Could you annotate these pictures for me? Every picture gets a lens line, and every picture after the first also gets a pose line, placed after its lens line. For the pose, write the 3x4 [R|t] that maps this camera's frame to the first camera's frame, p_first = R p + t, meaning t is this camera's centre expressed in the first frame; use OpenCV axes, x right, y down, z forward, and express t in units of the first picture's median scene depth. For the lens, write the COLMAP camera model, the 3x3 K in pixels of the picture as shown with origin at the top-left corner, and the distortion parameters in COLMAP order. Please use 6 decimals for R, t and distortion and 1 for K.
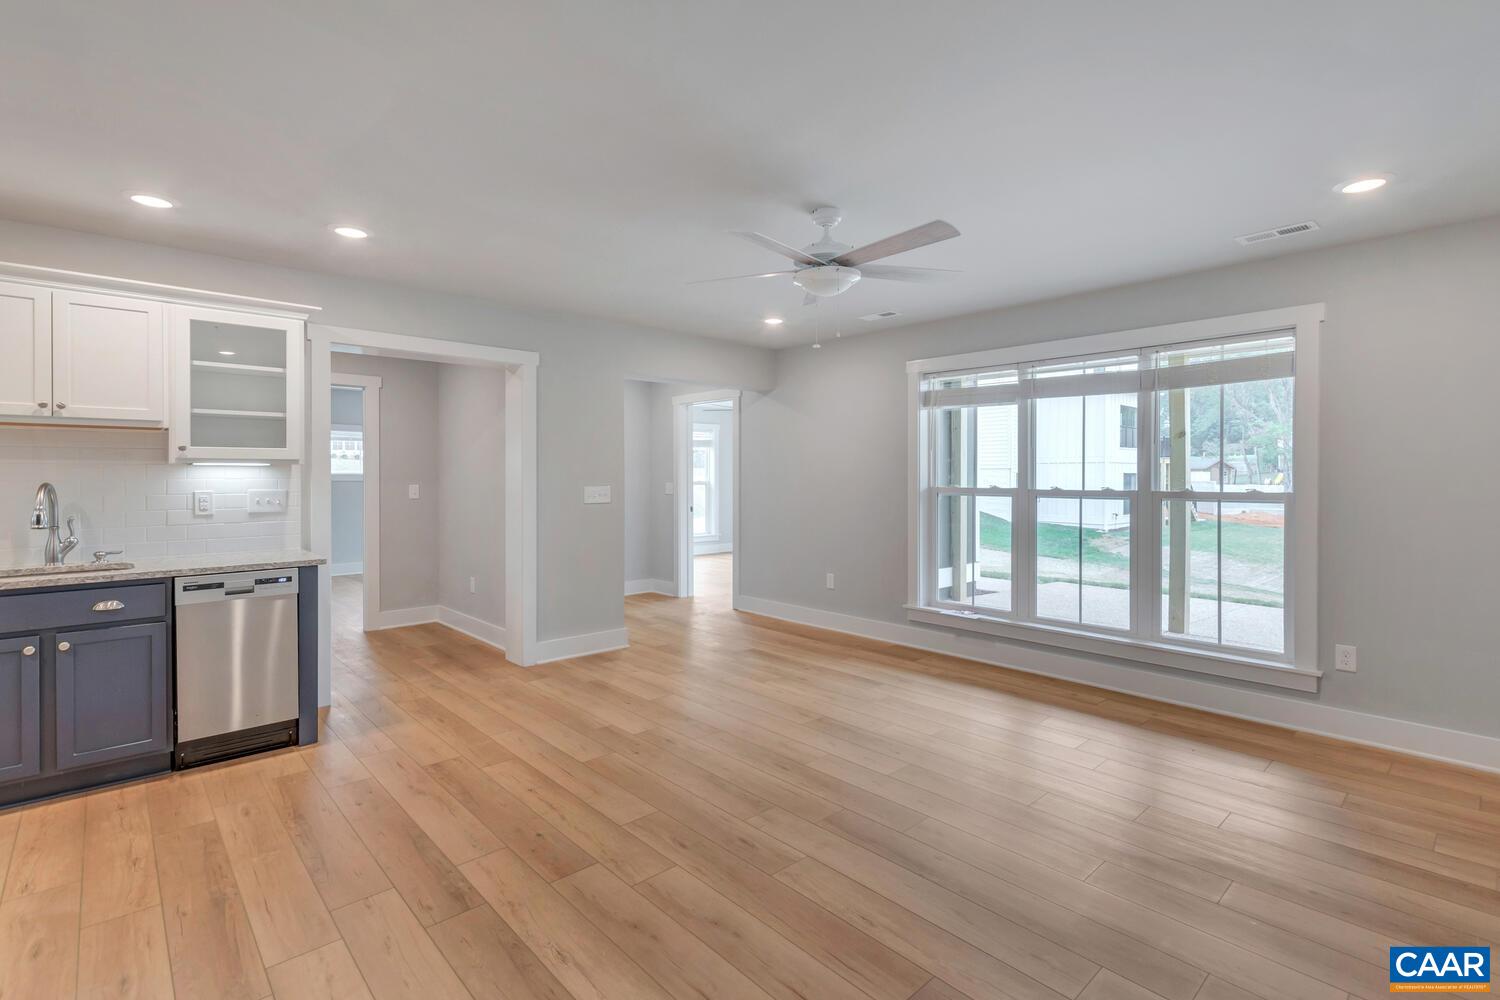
lens RADIAL K [[742.4, 0, 769.0], [0, 742.4, 482.2], [0, 0, 1]] dist [0.011353, -0.004545]
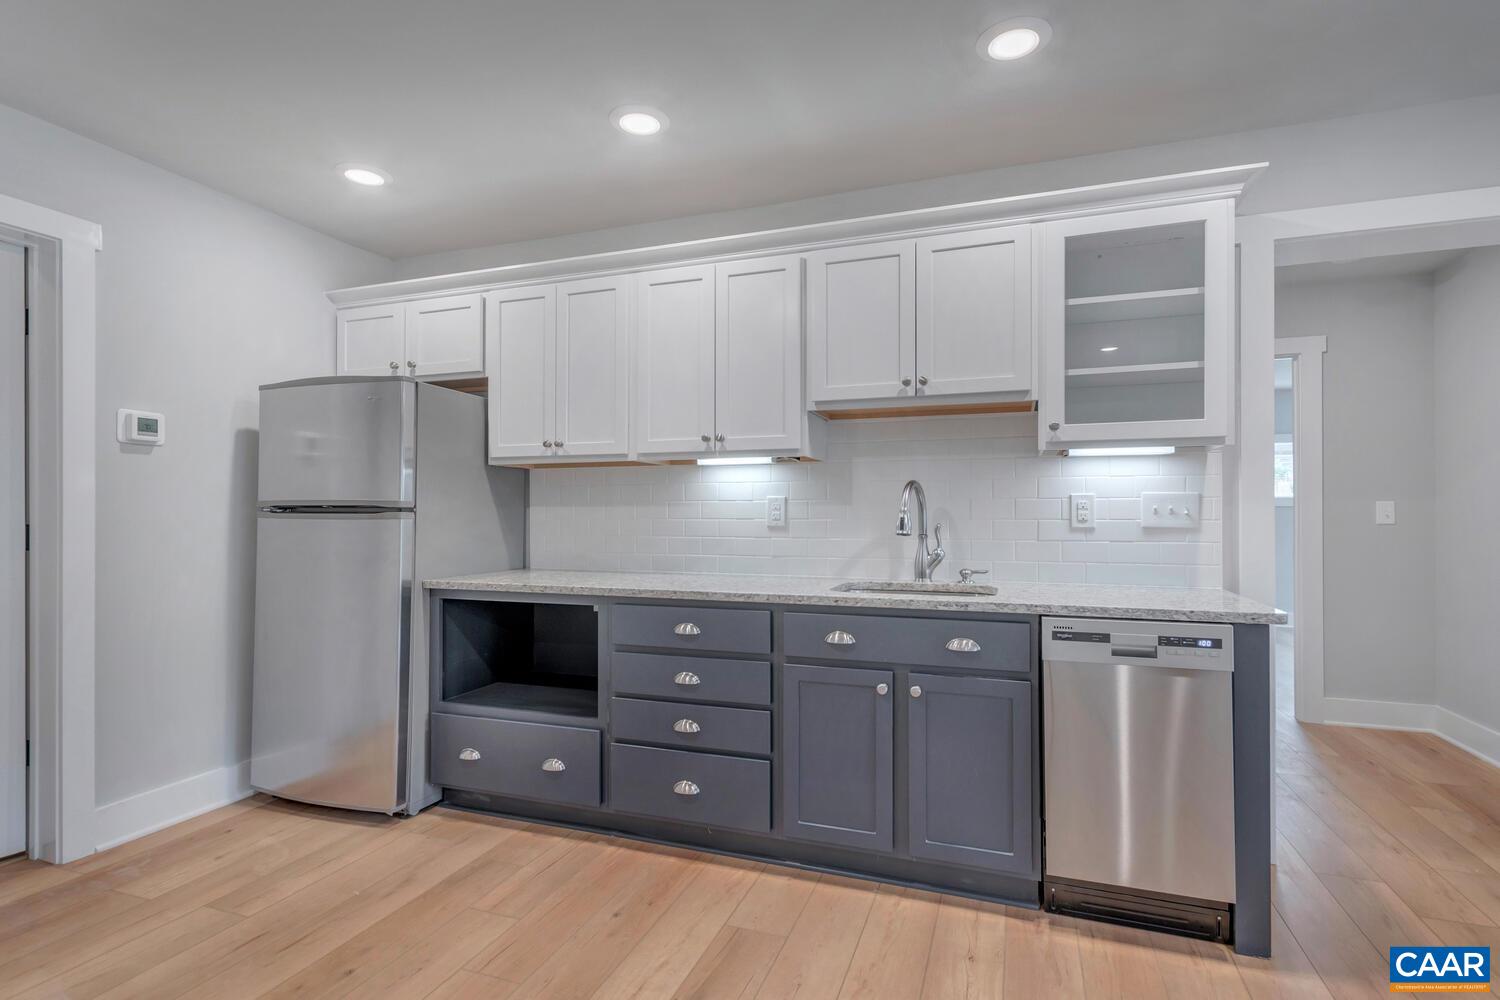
lens RADIAL K [[742.4, 0, 725.1], [0, 742.4, 500.1], [0, 0, 1]] dist [0.011353, -0.004545]
pose [[0.451734, -0.012746, -0.892062, -0.318042], [-0.011837, 0.999724, -0.020278, 0.039755], [0.892074, 0.019719, 0.451458, 0.428636]]
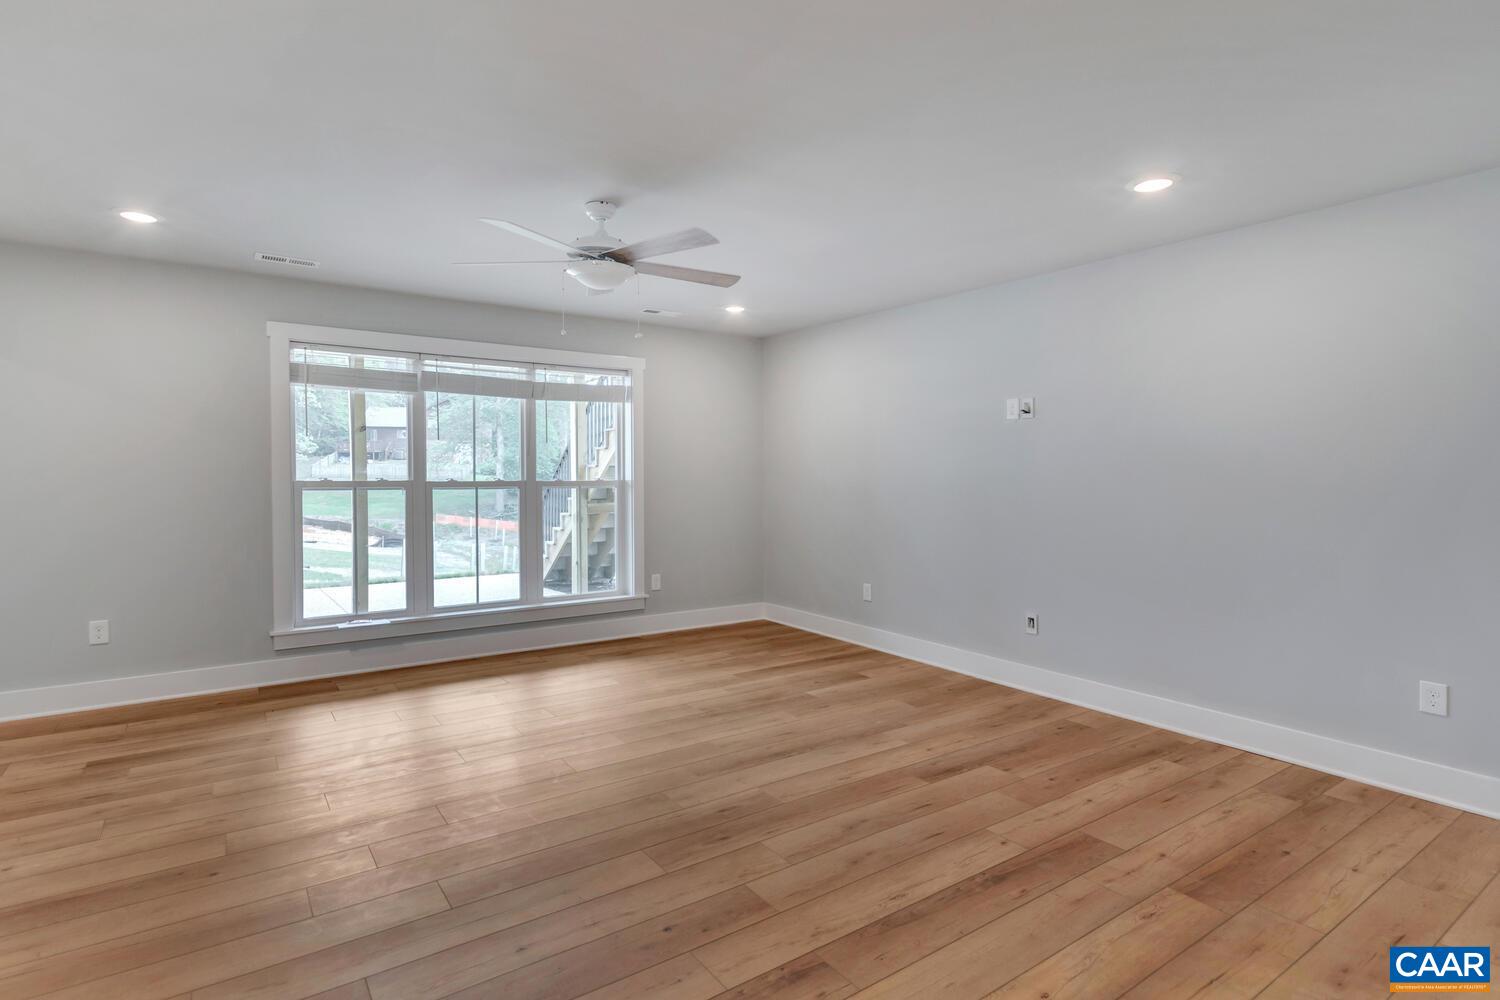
lens RADIAL K [[742.4, 0, 746.5], [0, 742.4, 491.5], [0, 0, 1]] dist [0.011353, -0.004545]
pose [[0.120568, -0.026869, 0.992341, -0.842863], [0.002009, 0.999638, 0.026823, -0.004673], [-0.992703, -0.001240, 0.120578, 0.654065]]
